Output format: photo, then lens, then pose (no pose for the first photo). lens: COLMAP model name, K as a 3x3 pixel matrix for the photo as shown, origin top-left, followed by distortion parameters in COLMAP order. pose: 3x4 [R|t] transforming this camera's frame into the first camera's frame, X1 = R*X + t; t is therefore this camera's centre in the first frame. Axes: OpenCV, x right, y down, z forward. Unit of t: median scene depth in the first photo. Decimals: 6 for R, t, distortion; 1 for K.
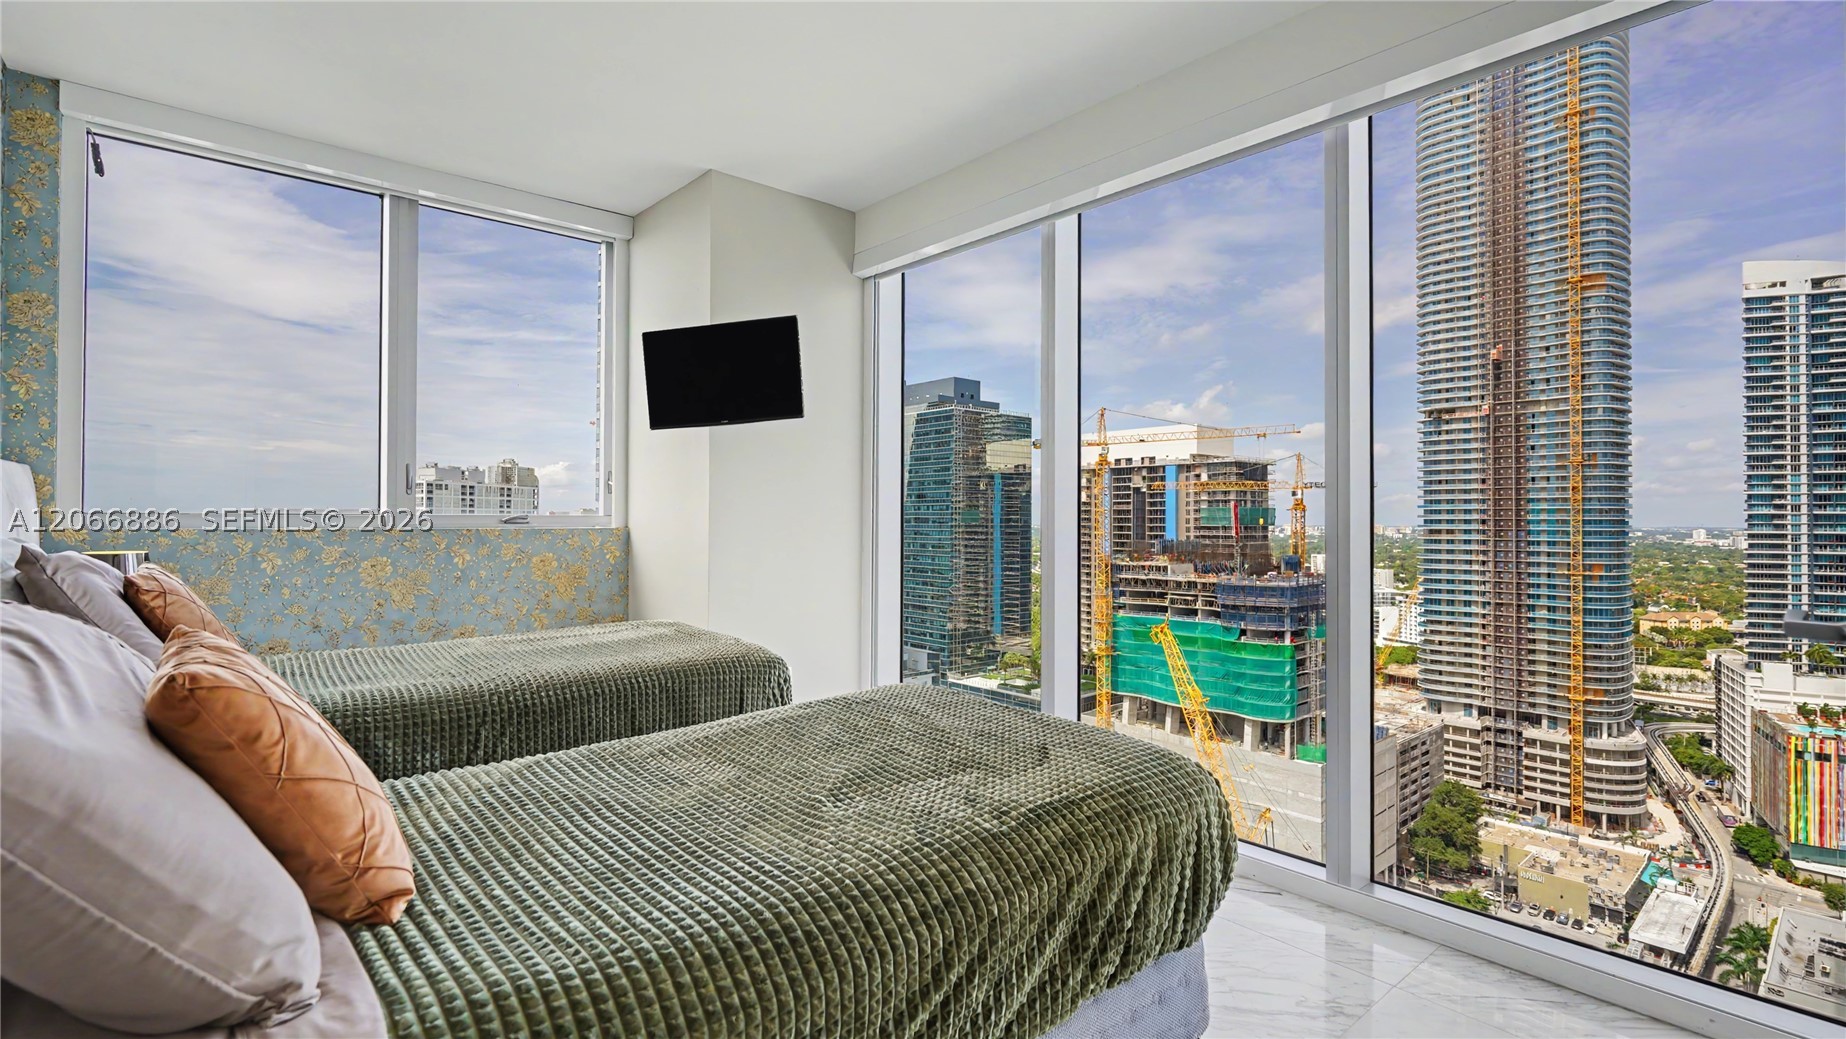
lens RADIAL K [[852.9, 0, 923.0], [0, 852.9, 514.2], [0, 0, 1]] dist [-0.002373, 0.001161]
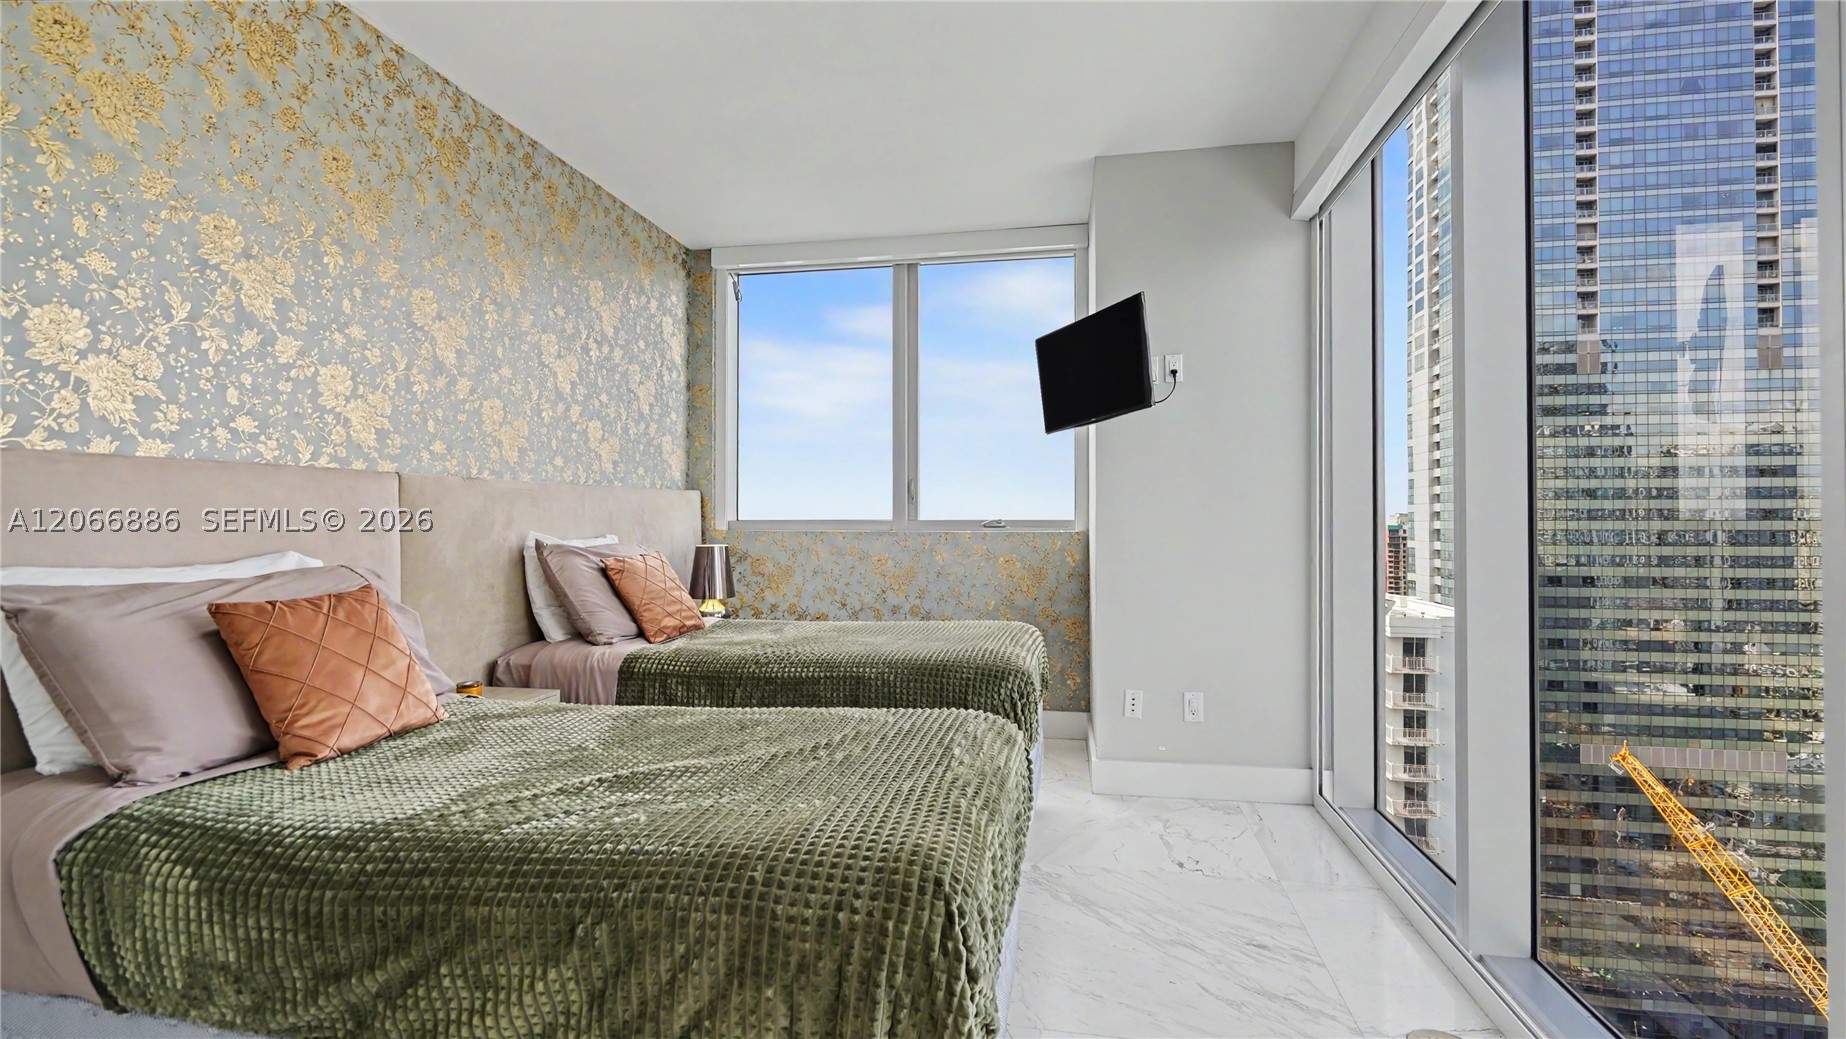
lens RADIAL K [[852.9, 0, 923.0], [0, 852.9, 514.2], [0, 0, 1]] dist [-0.002373, 0.001161]
pose [[0.618174, -0.011116, -0.785963, 0.400352], [0.006900, 0.999938, -0.008715, 0.003833], [0.786011, -0.000036, 0.618212, 0.271349]]
